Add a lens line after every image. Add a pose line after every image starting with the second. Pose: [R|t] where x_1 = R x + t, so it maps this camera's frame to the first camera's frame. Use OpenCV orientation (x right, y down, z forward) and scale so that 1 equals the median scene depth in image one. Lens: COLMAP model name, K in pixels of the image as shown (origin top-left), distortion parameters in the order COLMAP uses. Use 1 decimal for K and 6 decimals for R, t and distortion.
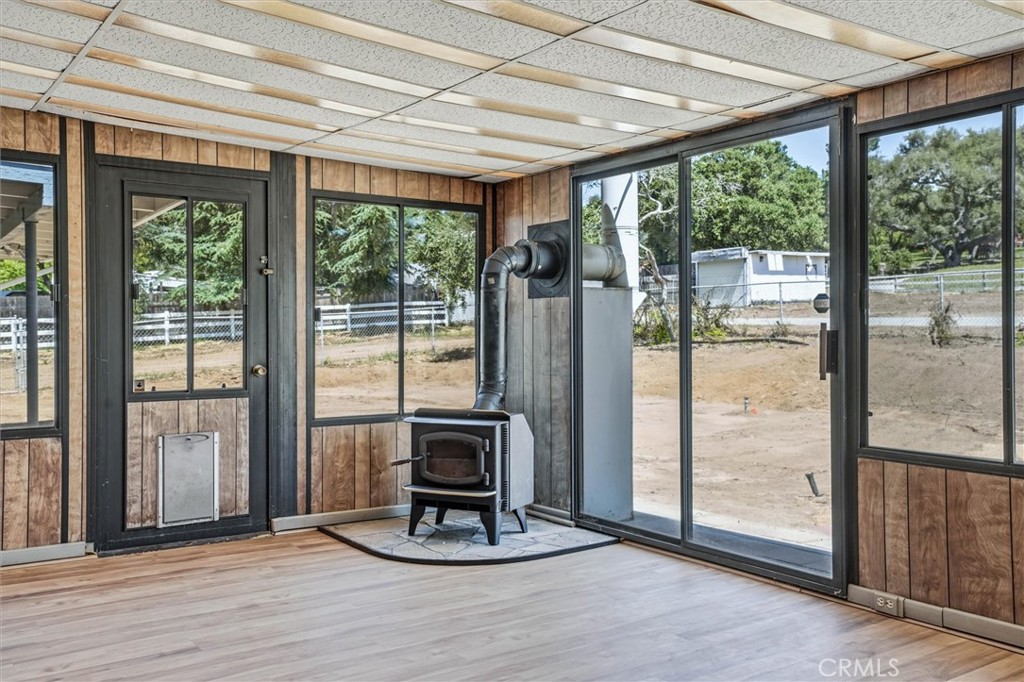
lens RADIAL K [[927.0, 0, 510.7], [0, 927.0, 325.2], [0, 0, 1]] dist [0.008420, 0.006595]
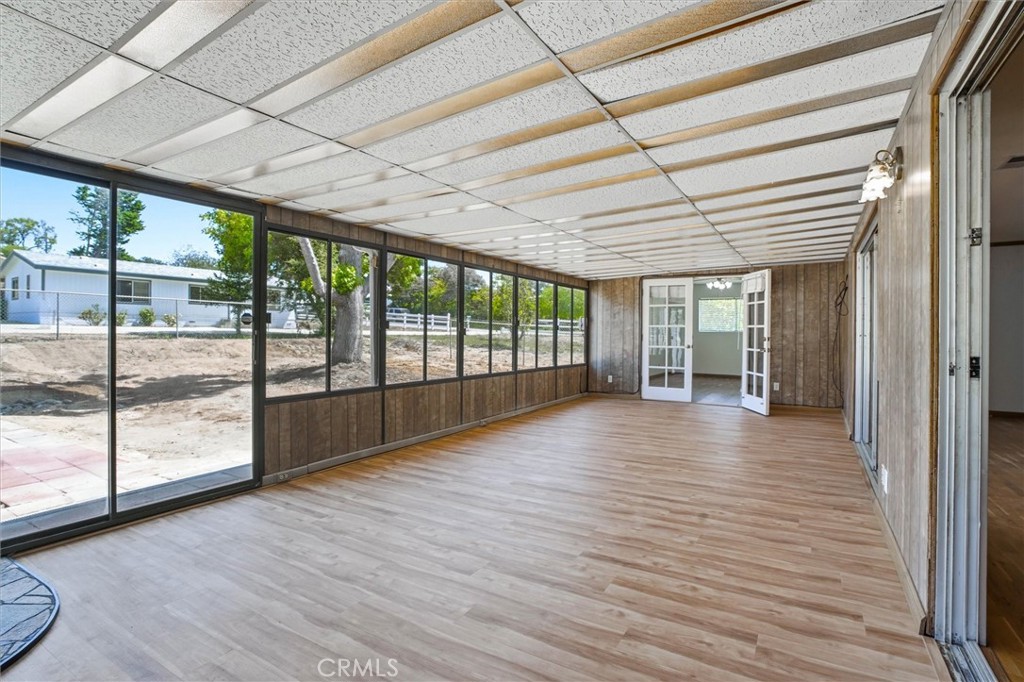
lens RADIAL K [[493.6, 0, 510.6], [0, 493.6, 334.8], [0, 0, 1]] dist [-0.065133, 0.000759]
pose [[-0.413009, 0.002971, 0.910722, -0.718637], [-0.000719, 0.999993, -0.003588, 0.008077], [-0.910727, -0.002137, -0.413004, 1.001917]]
